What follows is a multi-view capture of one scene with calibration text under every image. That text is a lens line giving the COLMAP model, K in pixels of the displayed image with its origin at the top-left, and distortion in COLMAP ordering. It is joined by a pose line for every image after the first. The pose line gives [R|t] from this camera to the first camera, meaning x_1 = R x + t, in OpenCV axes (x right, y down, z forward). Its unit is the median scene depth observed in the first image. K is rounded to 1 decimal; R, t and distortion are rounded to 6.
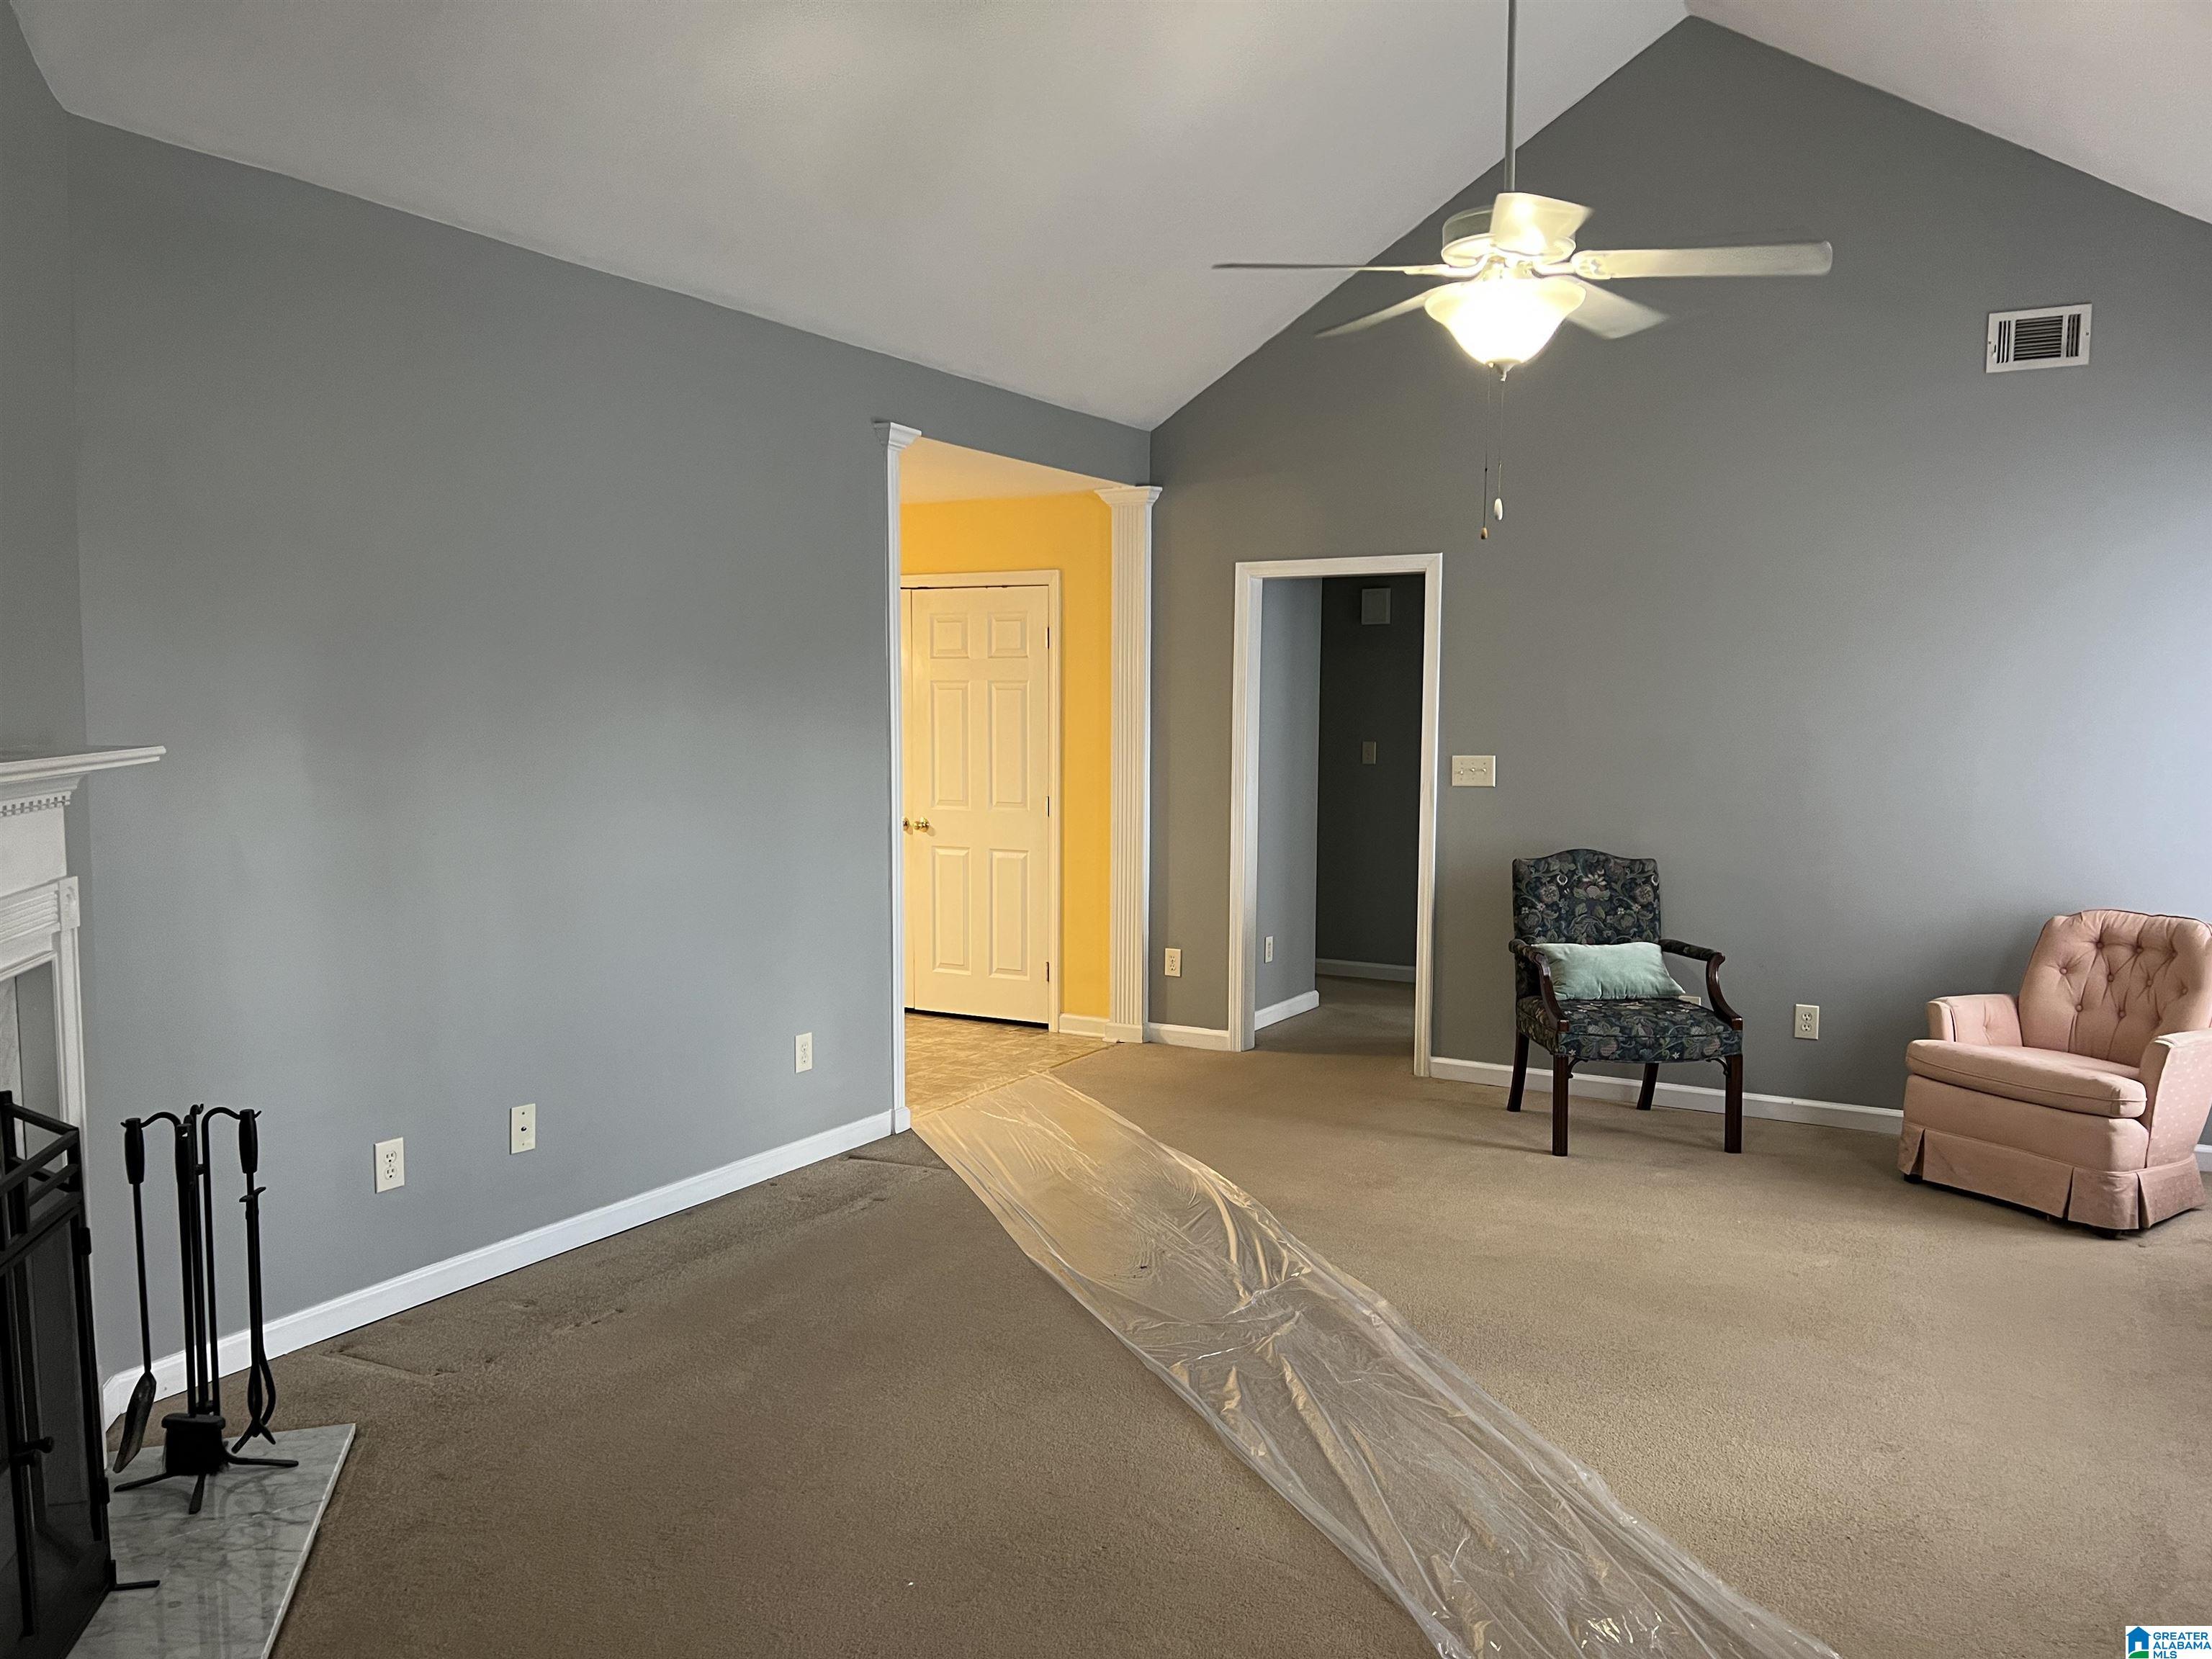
lens RADIAL K [[1676.8, 0, 1117.6], [0, 1676.8, 834.3], [0, 0, 1]] dist [0.059777, -0.070994]
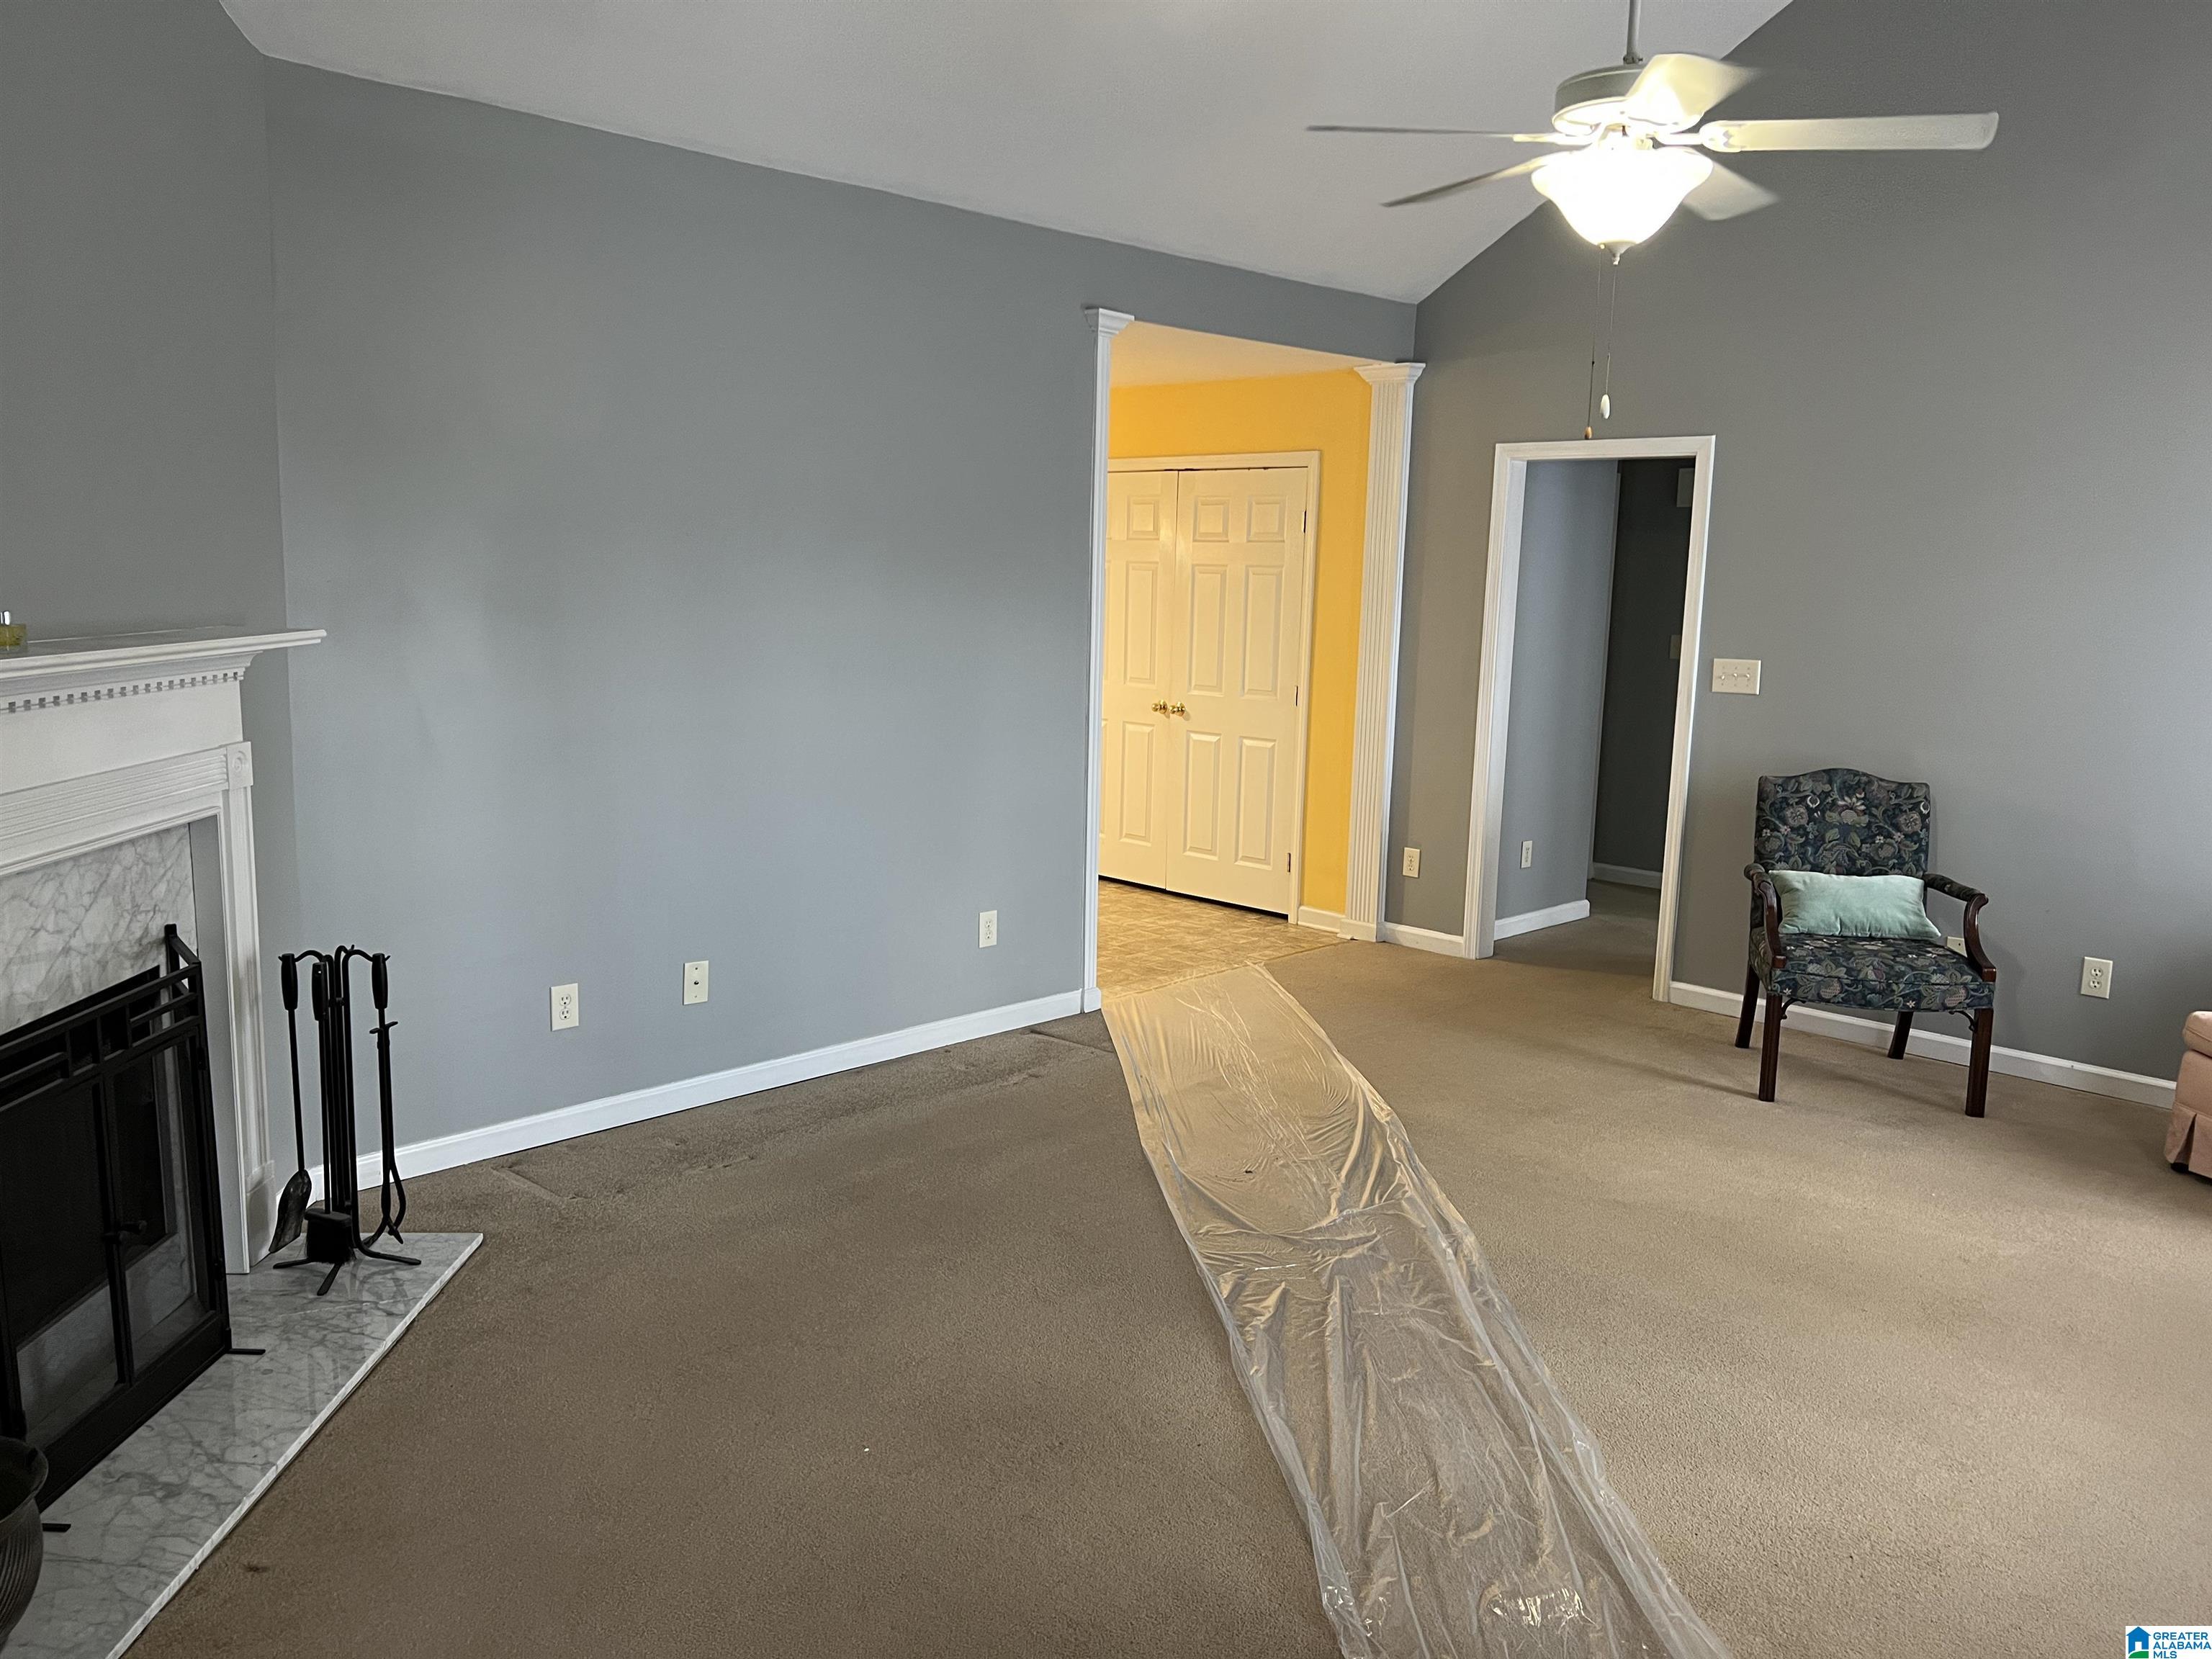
lens RADIAL K [[1682.0, 0, 1090.5], [0, 1682.0, 817.8], [0, 0, 1]] dist [0.095791, -0.144298]
pose [[0.965922, 0.056714, -0.252545, 0.126371], [-0.039417, 0.996550, 0.073033, -0.016735], [0.255815, -0.060589, 0.964825, 0.013649]]
